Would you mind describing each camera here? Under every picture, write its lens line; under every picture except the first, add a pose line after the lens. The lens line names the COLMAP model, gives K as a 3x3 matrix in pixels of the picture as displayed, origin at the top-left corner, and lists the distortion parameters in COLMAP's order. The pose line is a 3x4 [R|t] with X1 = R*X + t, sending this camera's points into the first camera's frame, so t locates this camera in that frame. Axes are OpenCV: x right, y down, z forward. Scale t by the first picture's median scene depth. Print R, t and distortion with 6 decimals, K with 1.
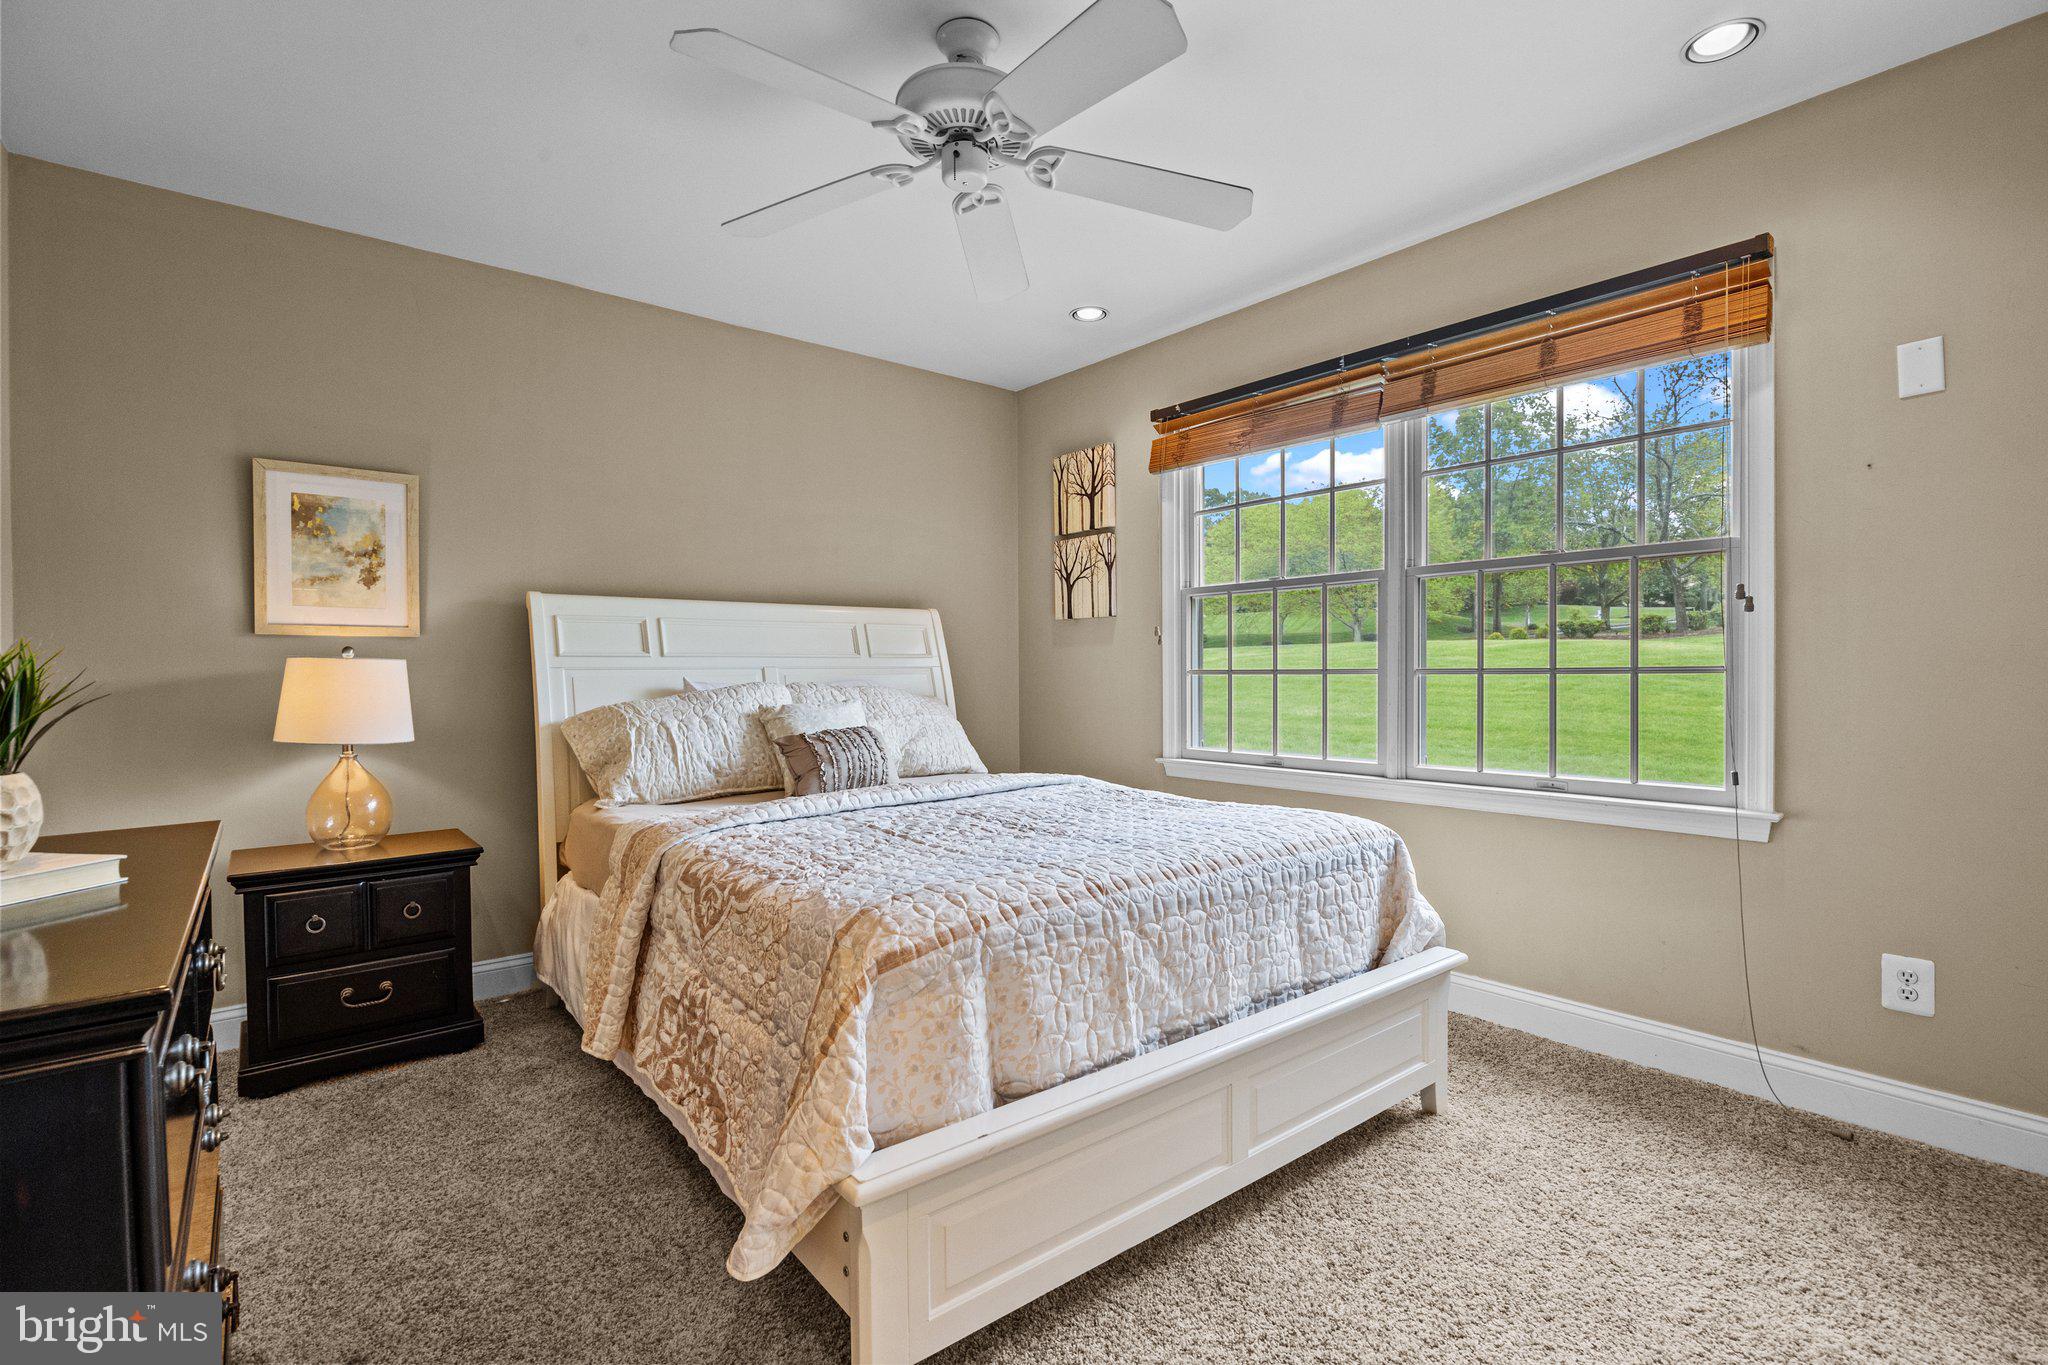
lens RADIAL K [[915.9, 0, 1024.0], [0, 915.9, 682.5], [0, 0, 1]] dist [-0.016675, 0.000066]
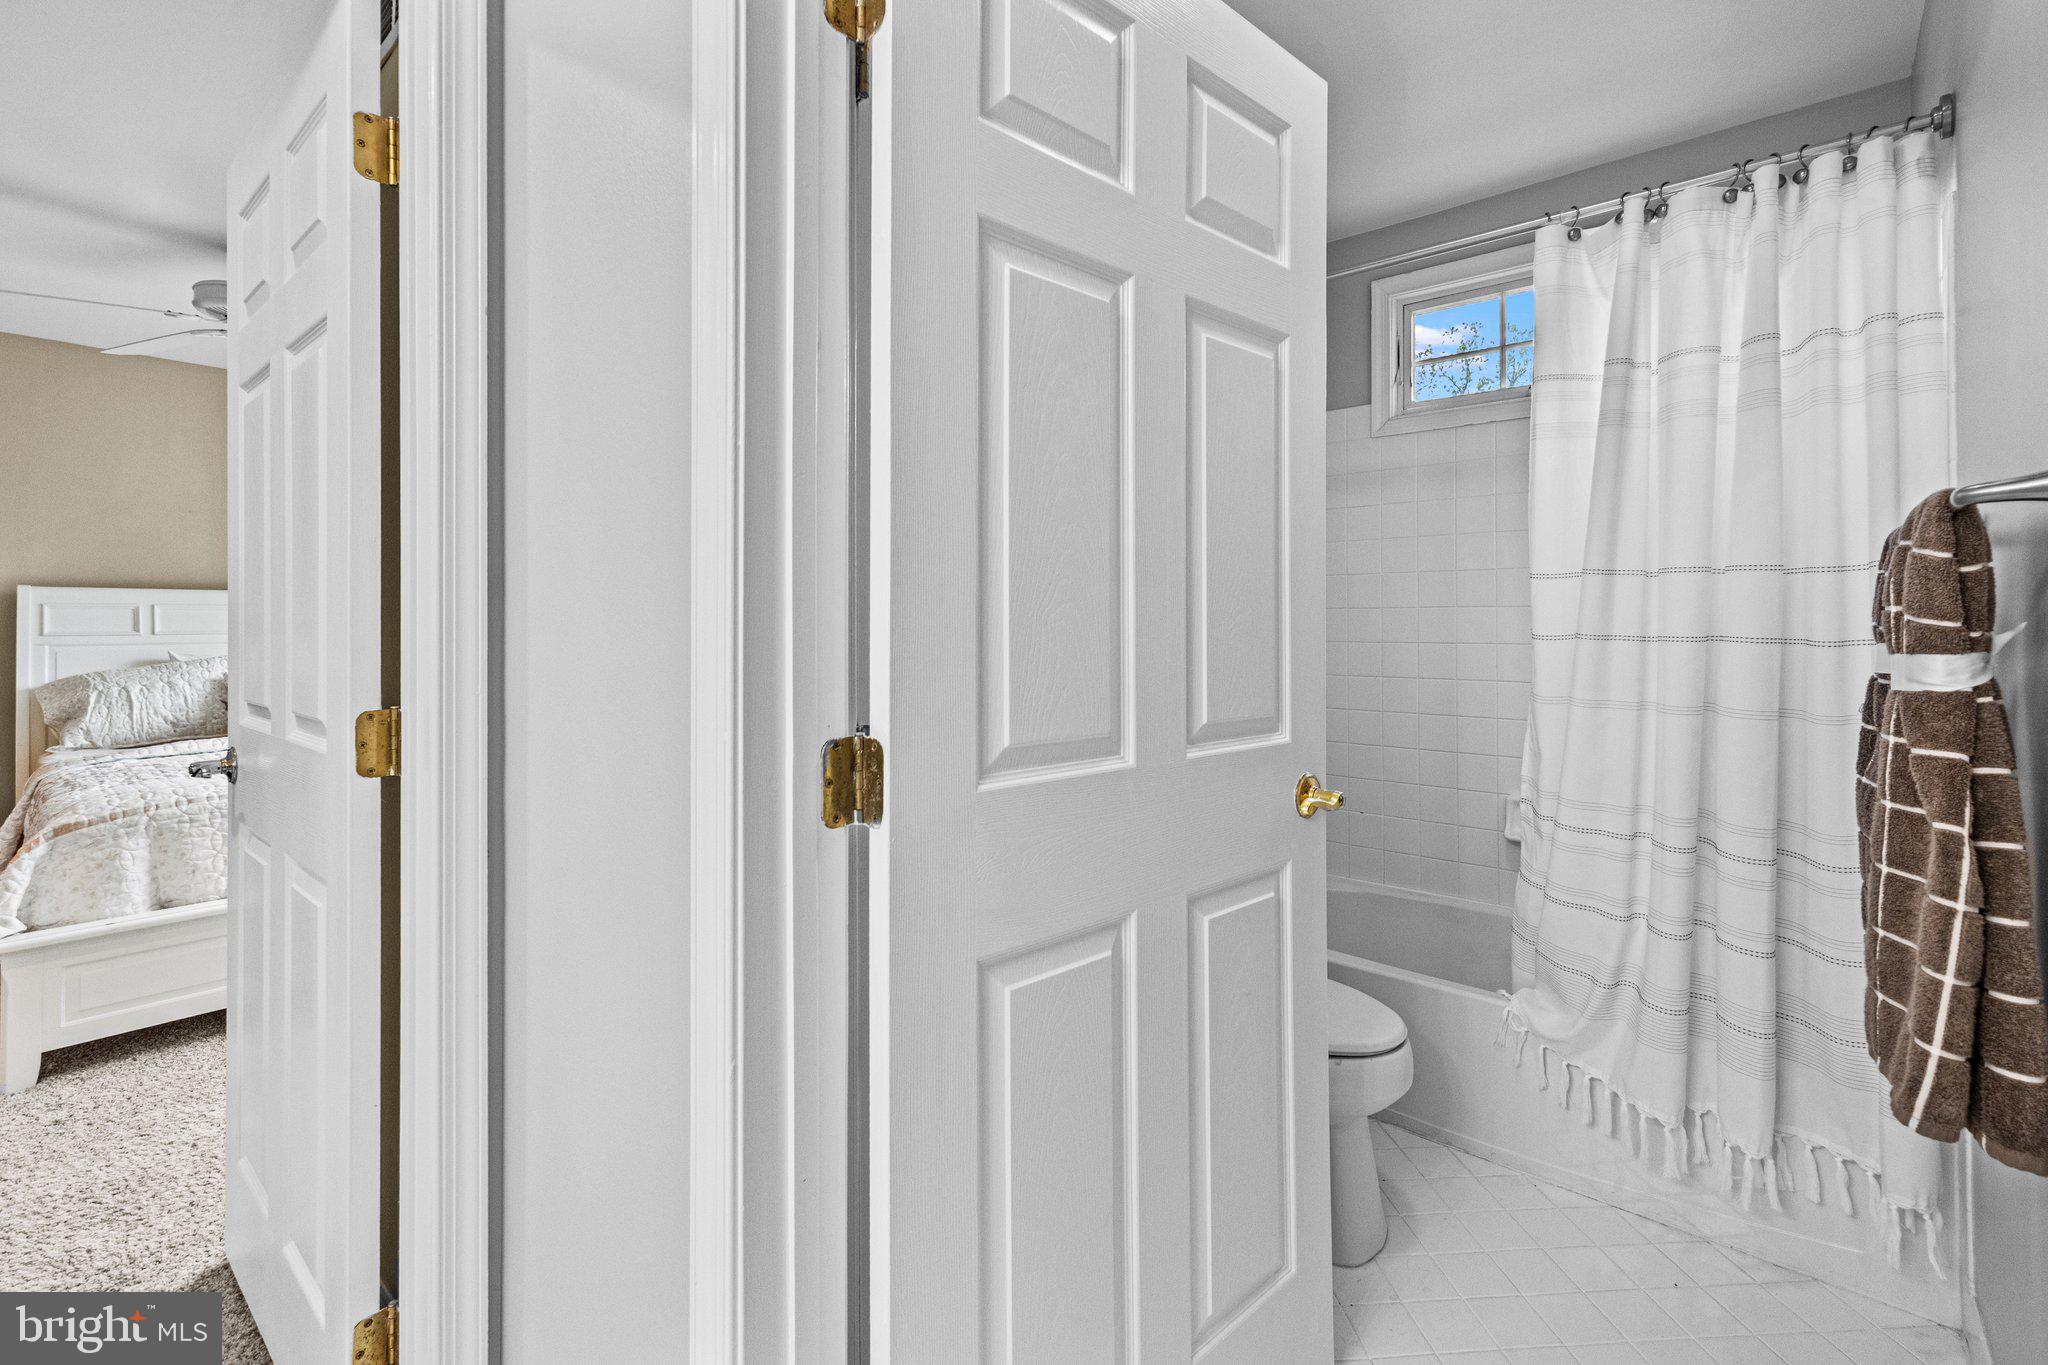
lens RADIAL K [[869.3, 0, 1022.8], [0, 869.3, 612.8], [0, 0, 1]] dist [-0.000277, -0.000127]
pose [[0.983273, 0.008746, 0.181926, 0.680888], [-0.004056, 0.999650, -0.026131, -0.037517], [-0.182091, 0.024956, 0.982965, -0.495983]]
